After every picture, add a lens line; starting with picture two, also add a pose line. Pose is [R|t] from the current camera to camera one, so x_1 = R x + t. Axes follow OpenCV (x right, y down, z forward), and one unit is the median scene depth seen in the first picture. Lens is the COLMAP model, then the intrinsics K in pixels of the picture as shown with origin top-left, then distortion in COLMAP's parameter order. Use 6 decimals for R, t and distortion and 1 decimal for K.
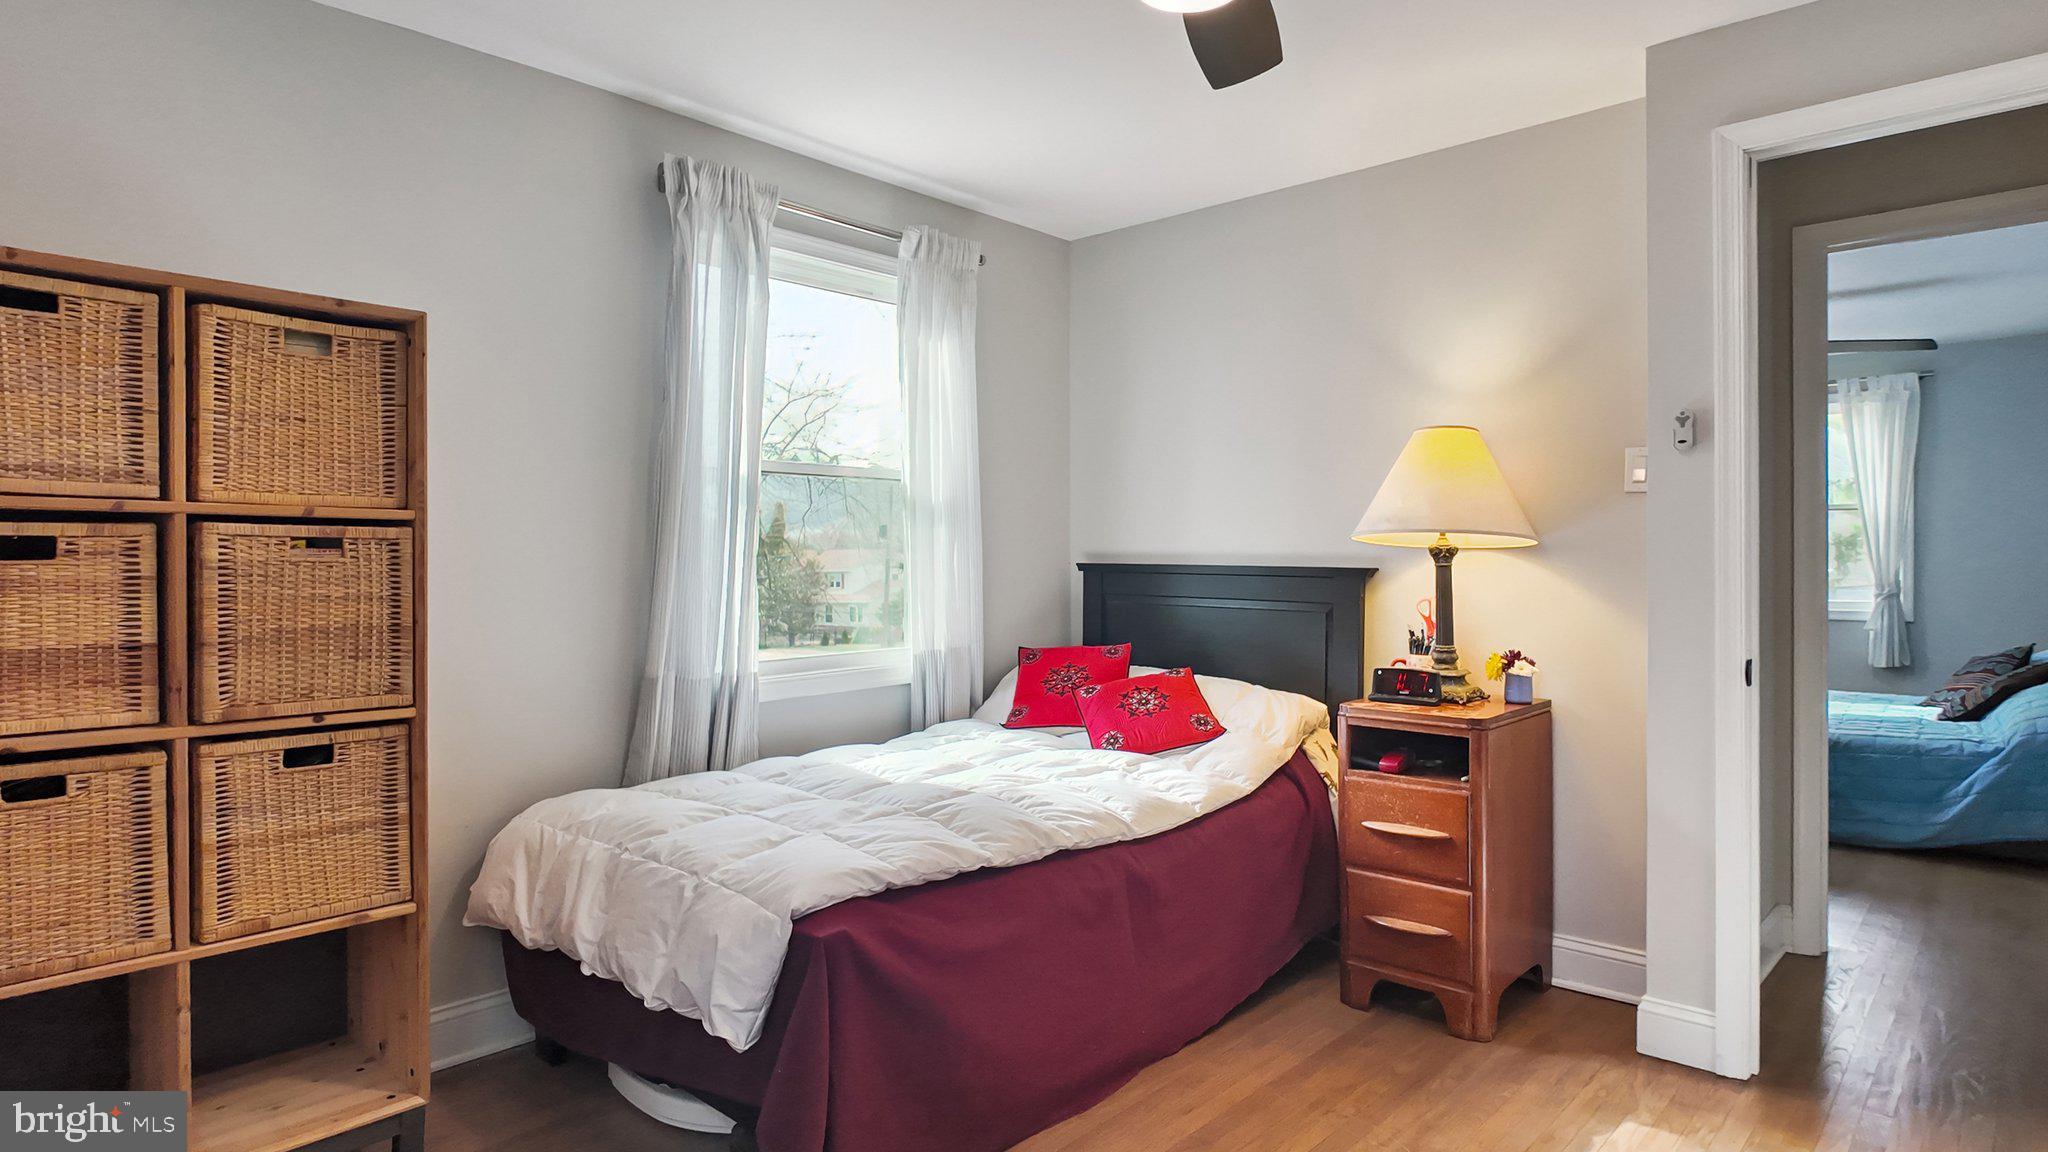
lens RADIAL K [[1071.7, 0, 1026.1], [0, 1071.7, 569.3], [0, 0, 1]] dist [-0.021049, -0.005937]
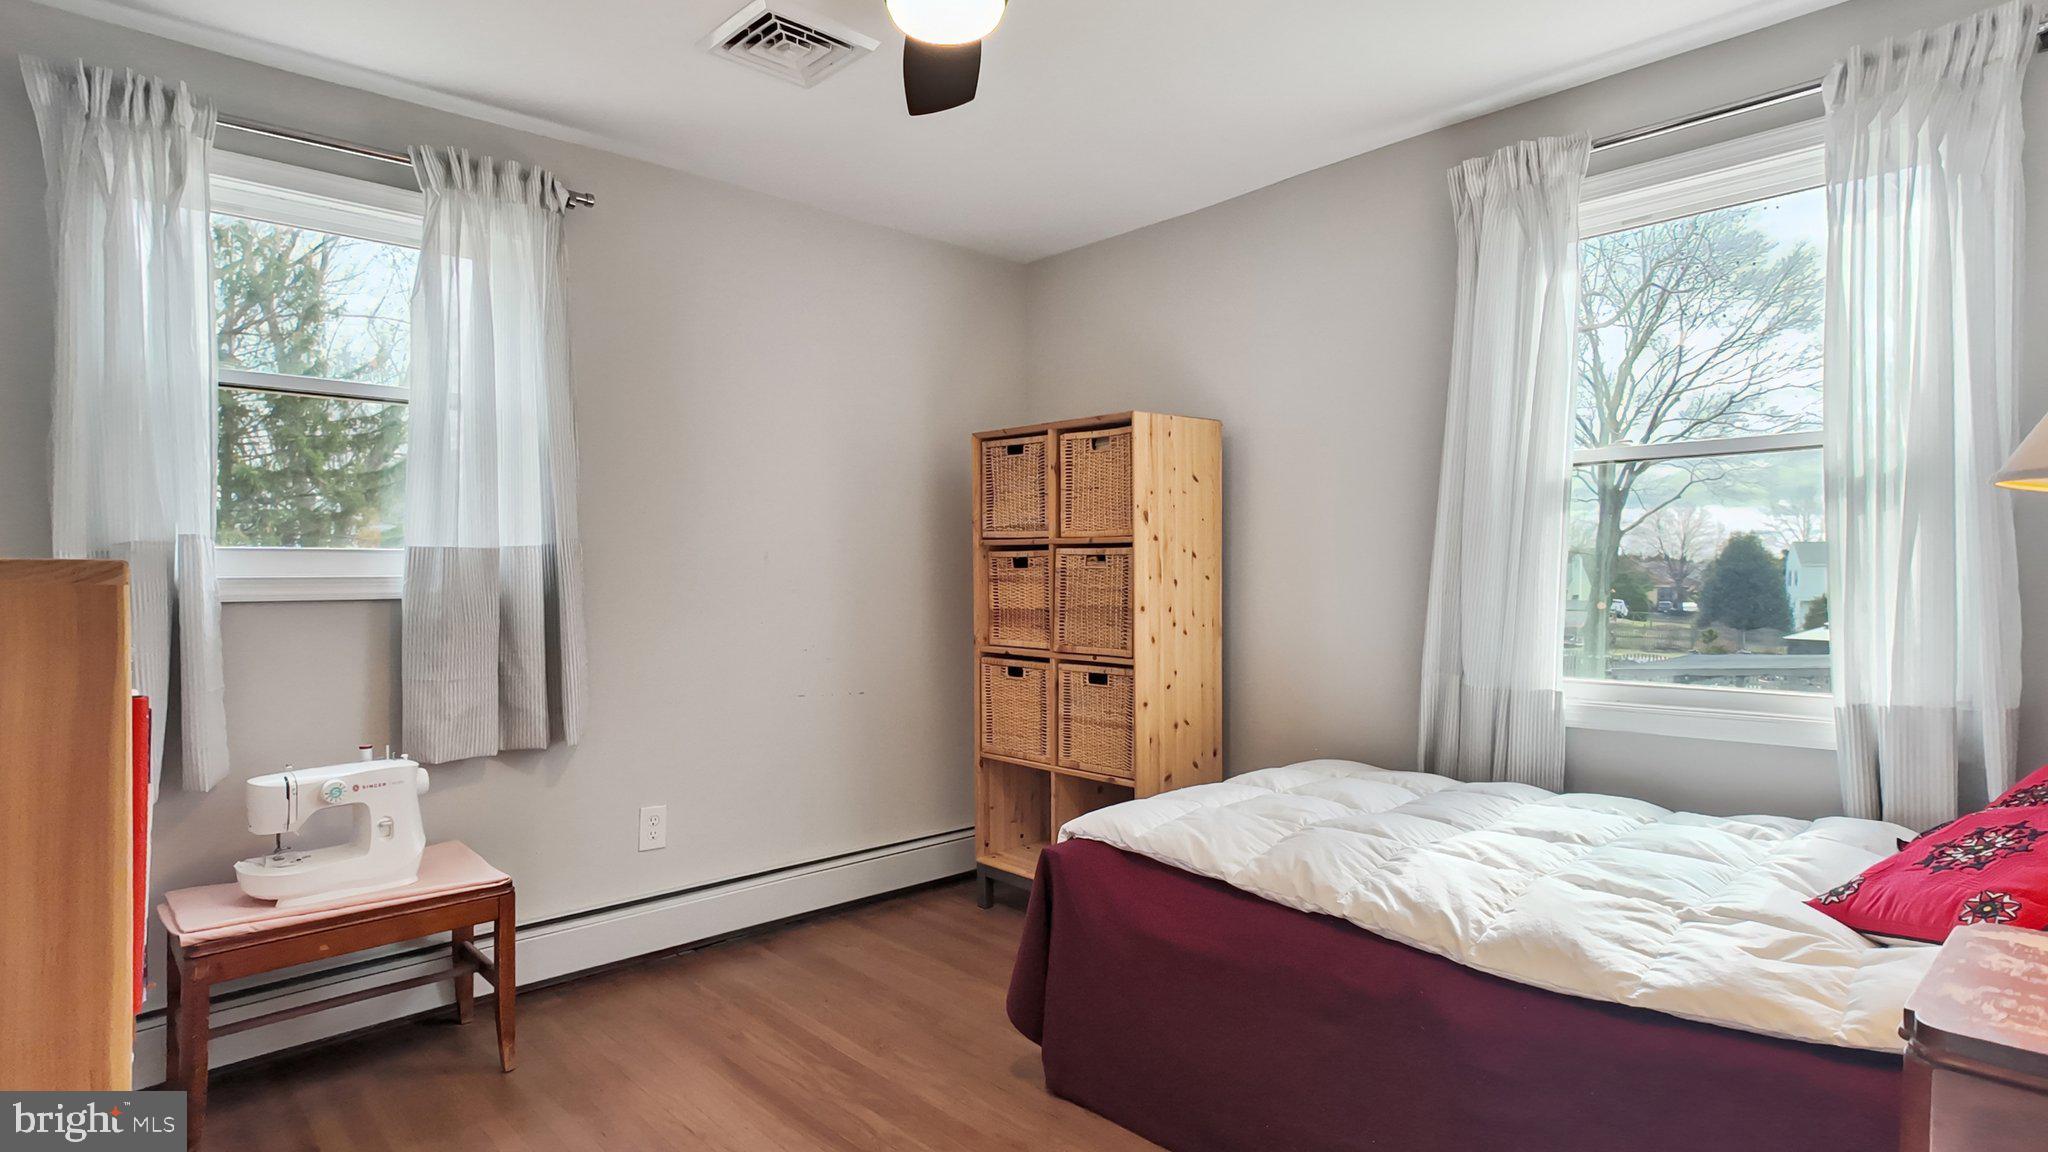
lens RADIAL K [[1071.7, 0, 1019.1], [0, 1071.7, 579.4], [0, 0, 1]] dist [-0.021049, -0.005937]
pose [[-0.102079, 0.013038, -0.994691, 1.125886], [-0.002558, 0.999907, 0.013369, -0.012835], [0.994773, 0.003909, -0.102036, 1.072187]]
